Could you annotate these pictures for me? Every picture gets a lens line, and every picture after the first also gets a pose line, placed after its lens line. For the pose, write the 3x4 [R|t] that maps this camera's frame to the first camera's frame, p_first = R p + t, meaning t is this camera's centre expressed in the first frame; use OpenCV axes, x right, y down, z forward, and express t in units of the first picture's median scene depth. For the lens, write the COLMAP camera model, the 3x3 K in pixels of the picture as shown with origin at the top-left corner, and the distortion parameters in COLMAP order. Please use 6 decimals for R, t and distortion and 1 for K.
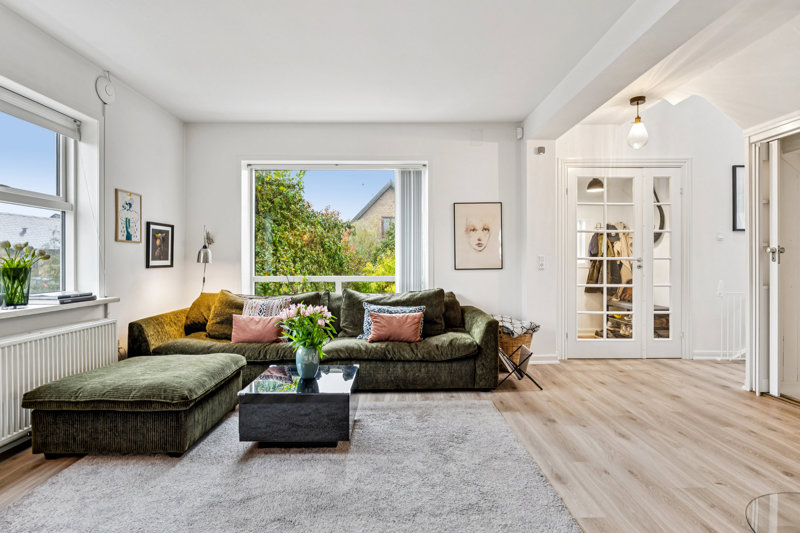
lens RADIAL K [[423.6, 0, 398.6], [0, 423.6, 261.2], [0, 0, 1]] dist [0.003620, 0.000080]
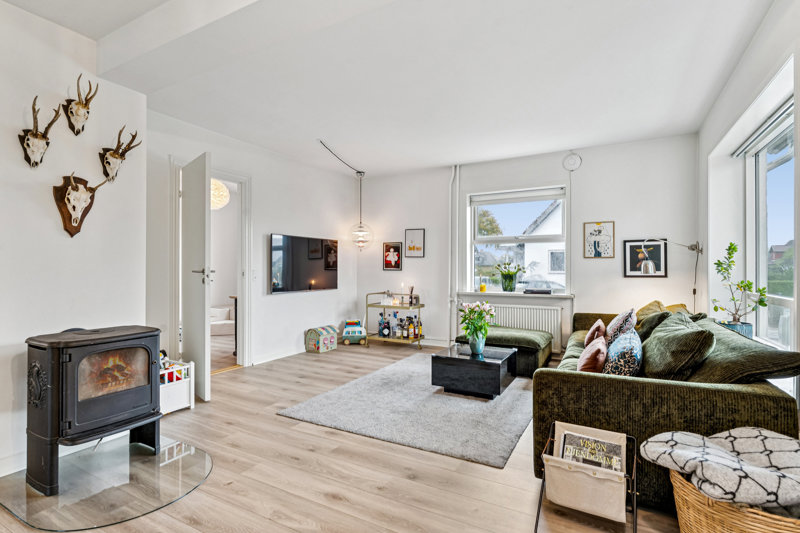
lens RADIAL K [[389.5, 0, 400.4], [0, 389.5, 265.8], [0, 0, 1]] dist [0.000657, 0.000155]
pose [[-0.495035, -0.003572, -0.868865, 0.803840], [-0.002106, 0.999994, -0.002911, -0.013475], [0.868870, 0.000389, -0.495040, 1.070127]]
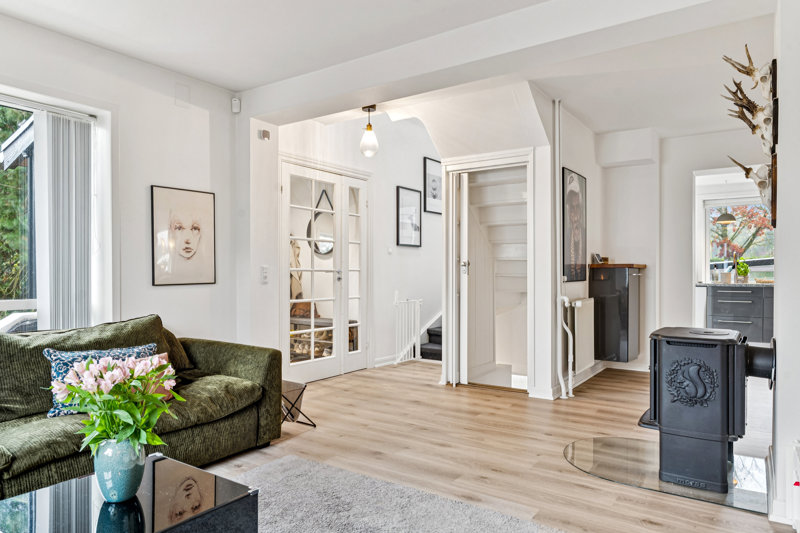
lens RADIAL K [[527.4, 0, 400.0], [0, 527.4, 275.2], [0, 0, 1]] dist [-0.000373, -0.000436]
pose [[0.572729, -0.003433, 0.819738, -0.408885], [0.000908, 0.999993, 0.003554, 0.001103], [-0.819744, -0.001291, 0.572728, 0.264986]]
